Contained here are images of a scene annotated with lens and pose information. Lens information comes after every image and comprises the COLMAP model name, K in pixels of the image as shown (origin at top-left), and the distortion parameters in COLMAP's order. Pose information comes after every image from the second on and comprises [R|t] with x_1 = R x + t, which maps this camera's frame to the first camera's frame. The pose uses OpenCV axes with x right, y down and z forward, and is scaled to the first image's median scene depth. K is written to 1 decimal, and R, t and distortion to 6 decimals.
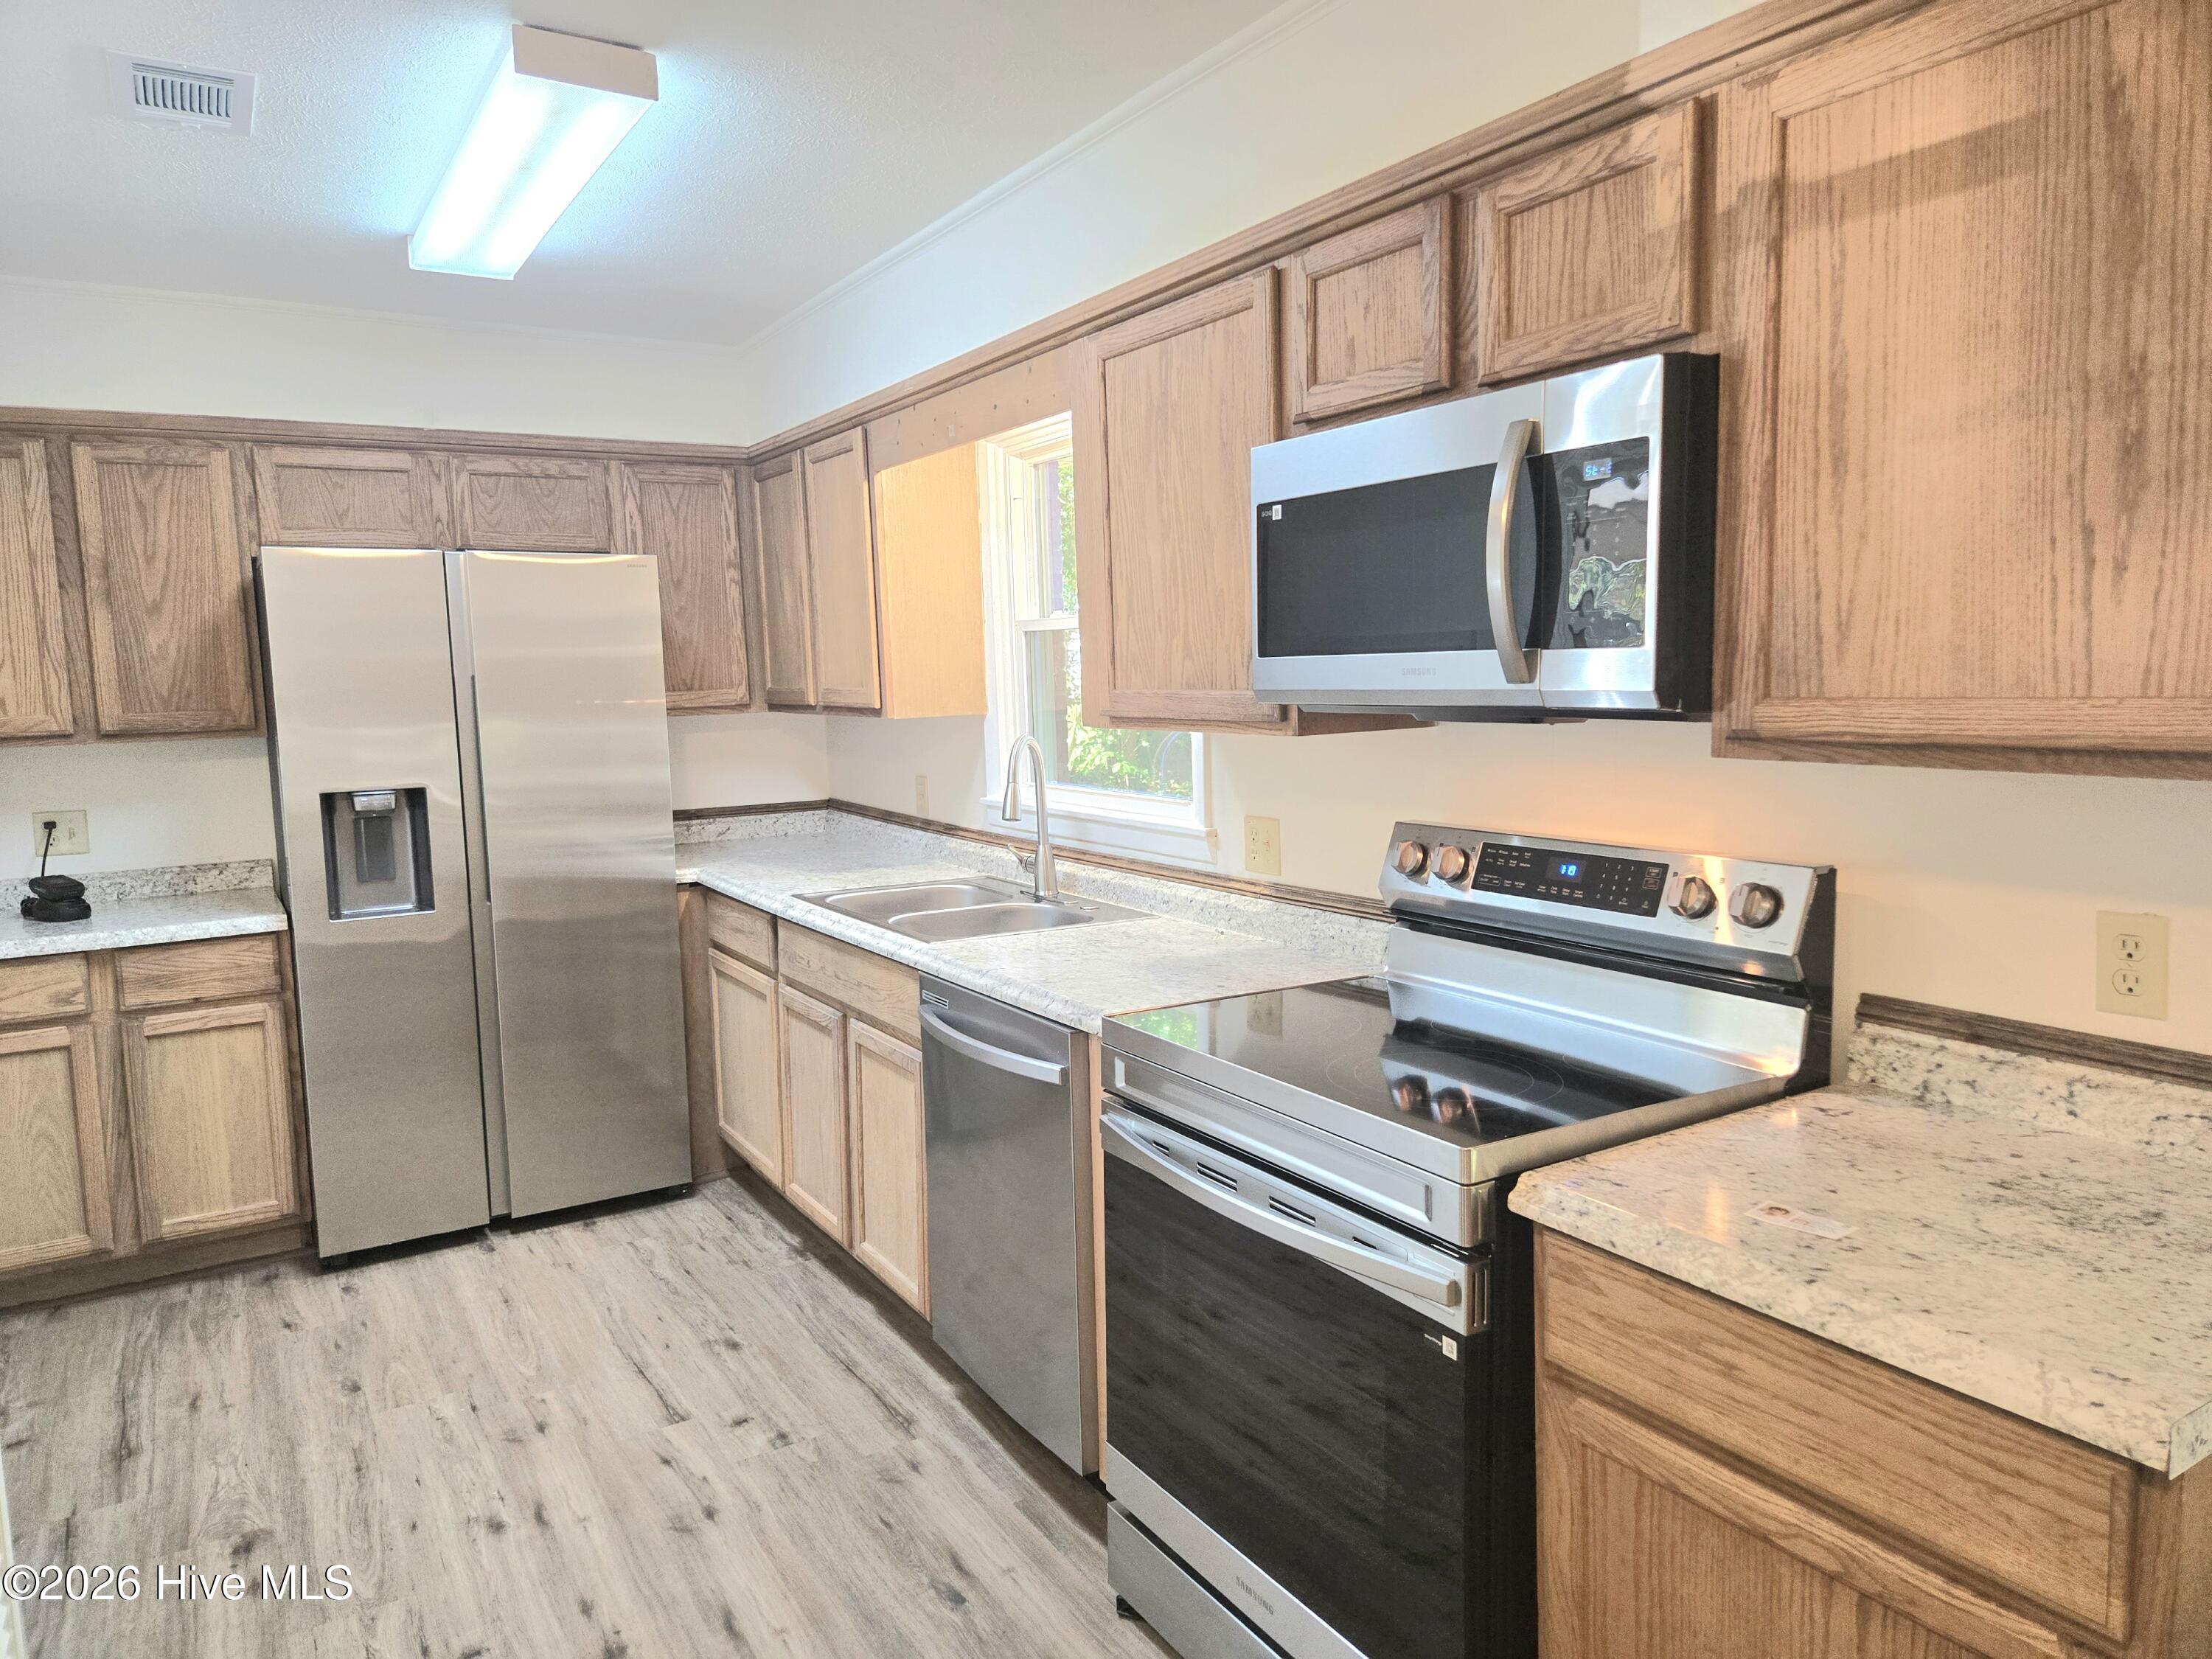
lens RADIAL K [[1478.2, 0, 1105.3], [0, 1478.2, 820.2], [0, 0, 1]] dist [0.064306, -0.040735]
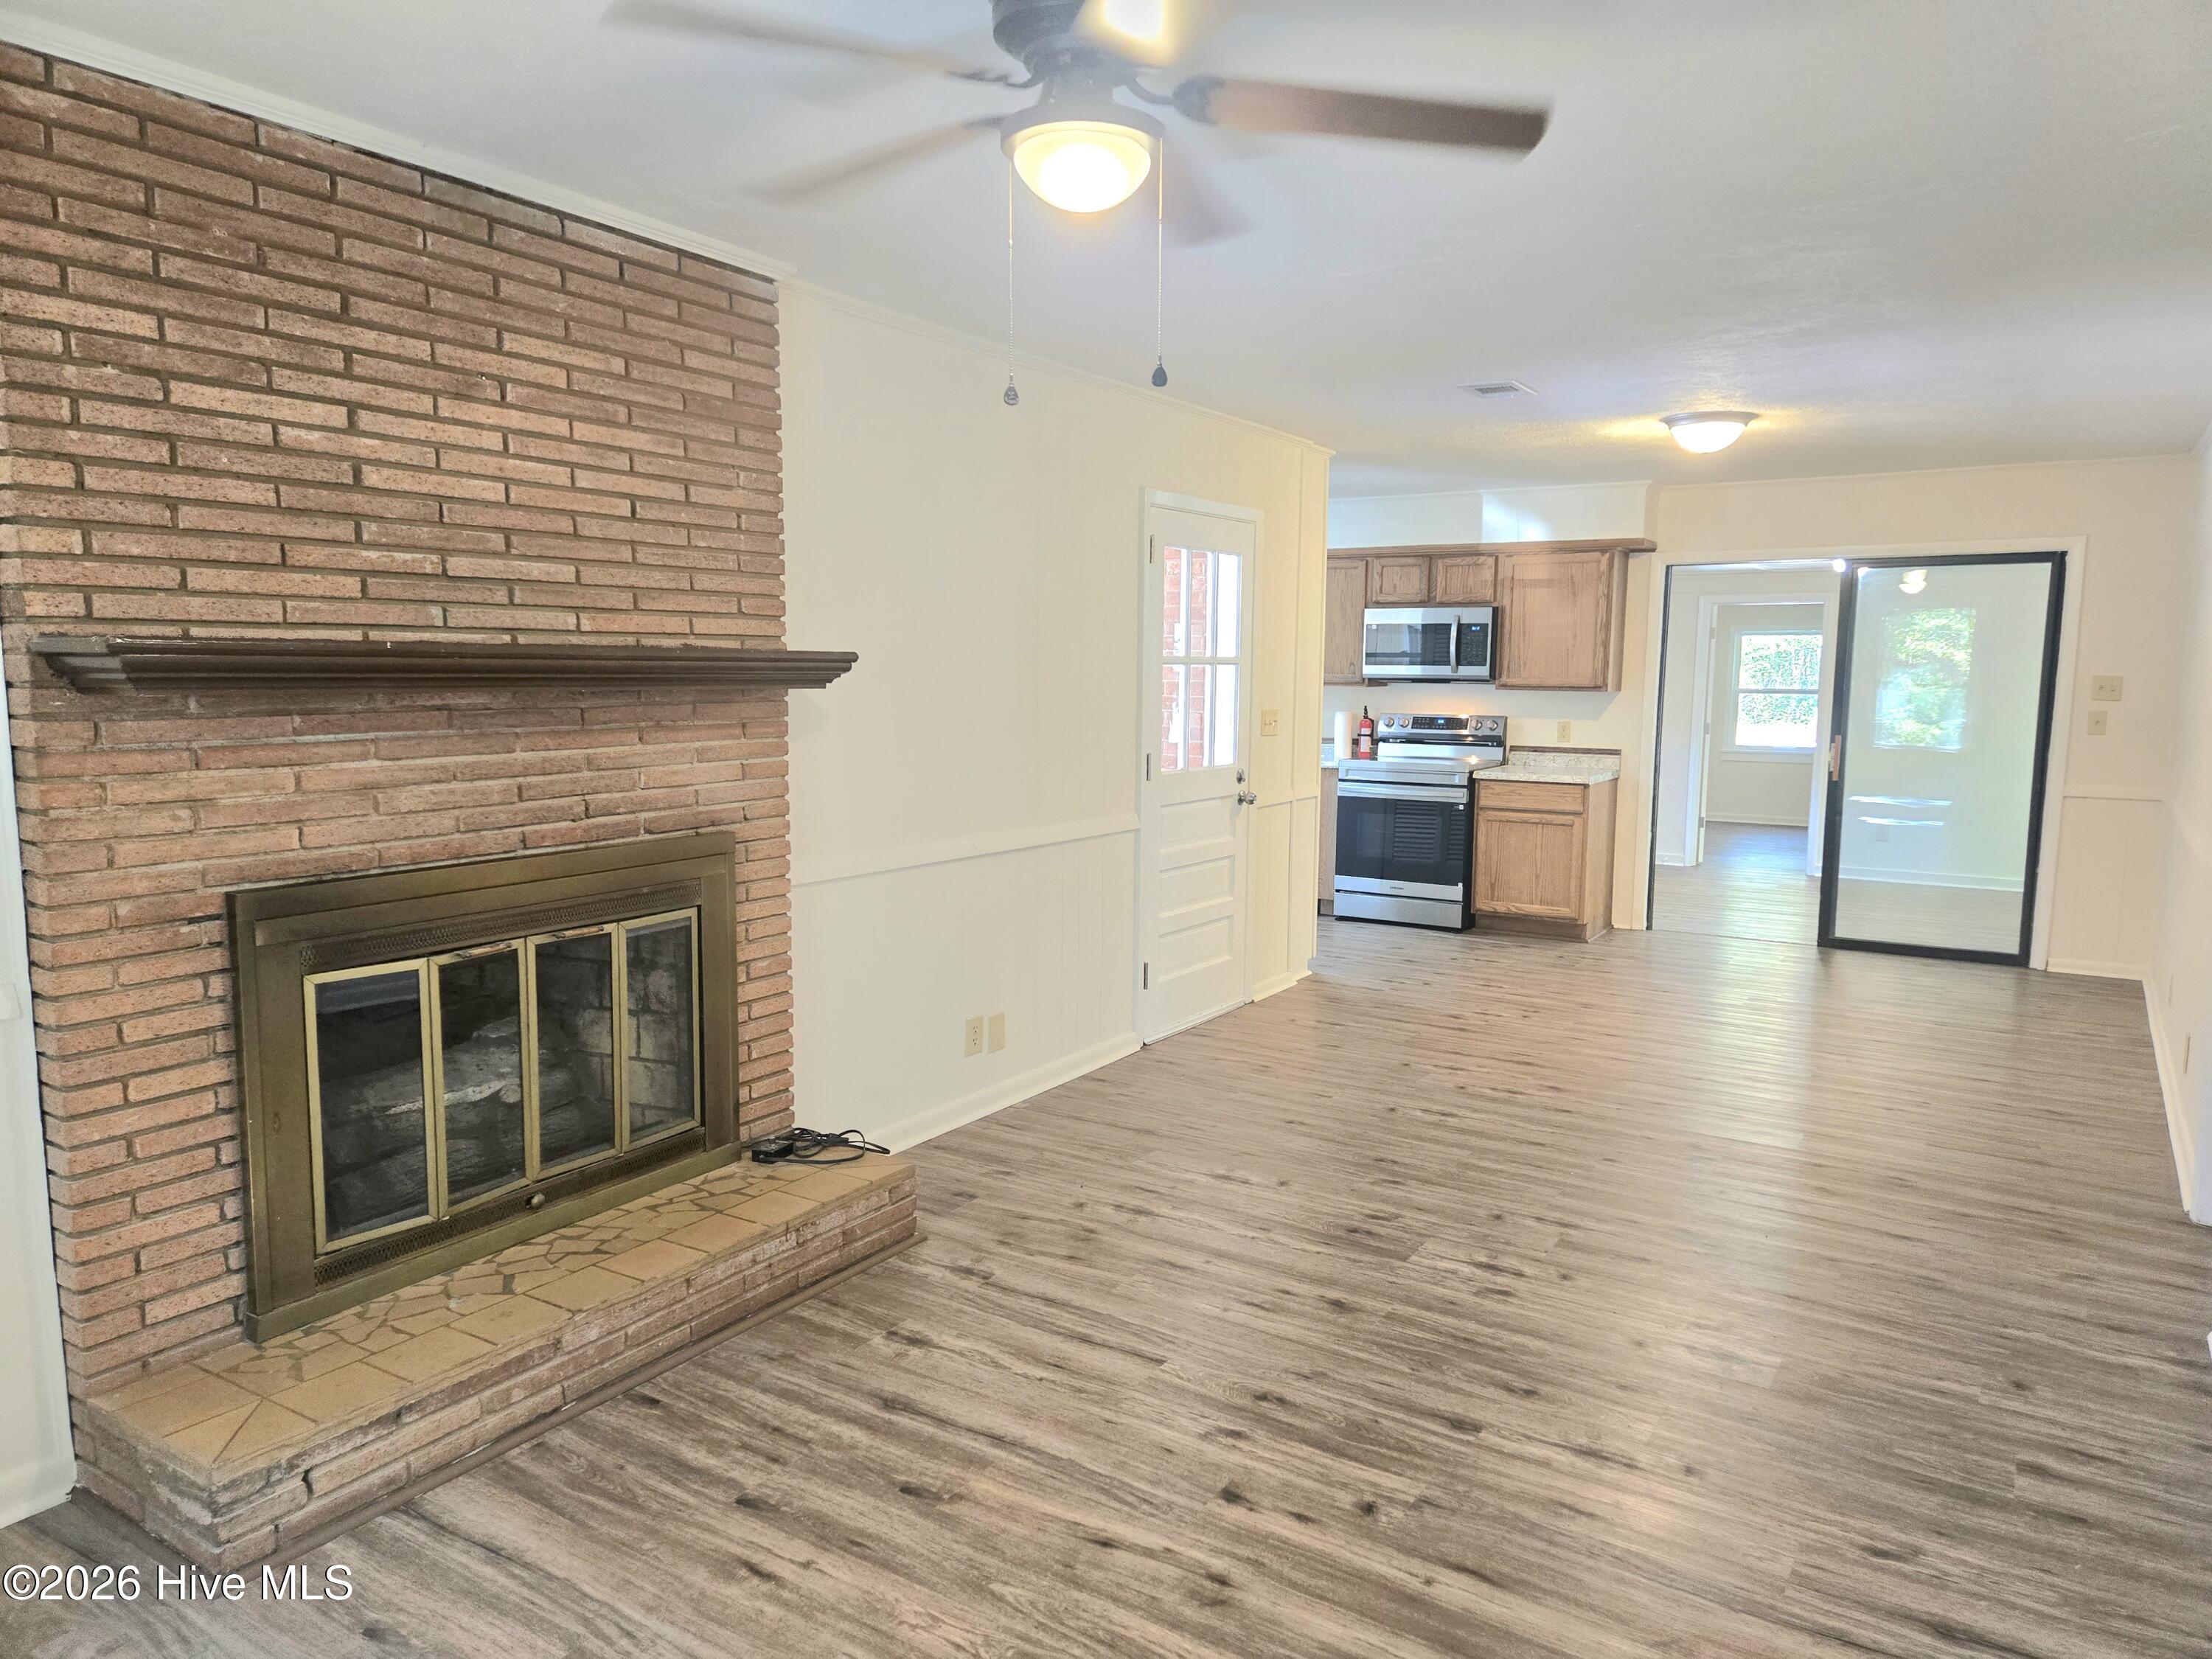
lens RADIAL K [[1478.2, 0, 1129.4], [0, 1478.2, 844.0], [0, 0, 1]] dist [0.064306, -0.040735]
pose [[0.889099, -0.018821, 0.457327, -1.729529], [0.013417, 0.999797, 0.015062, 0.223860], [-0.457518, -0.007256, 0.889171, -1.654072]]
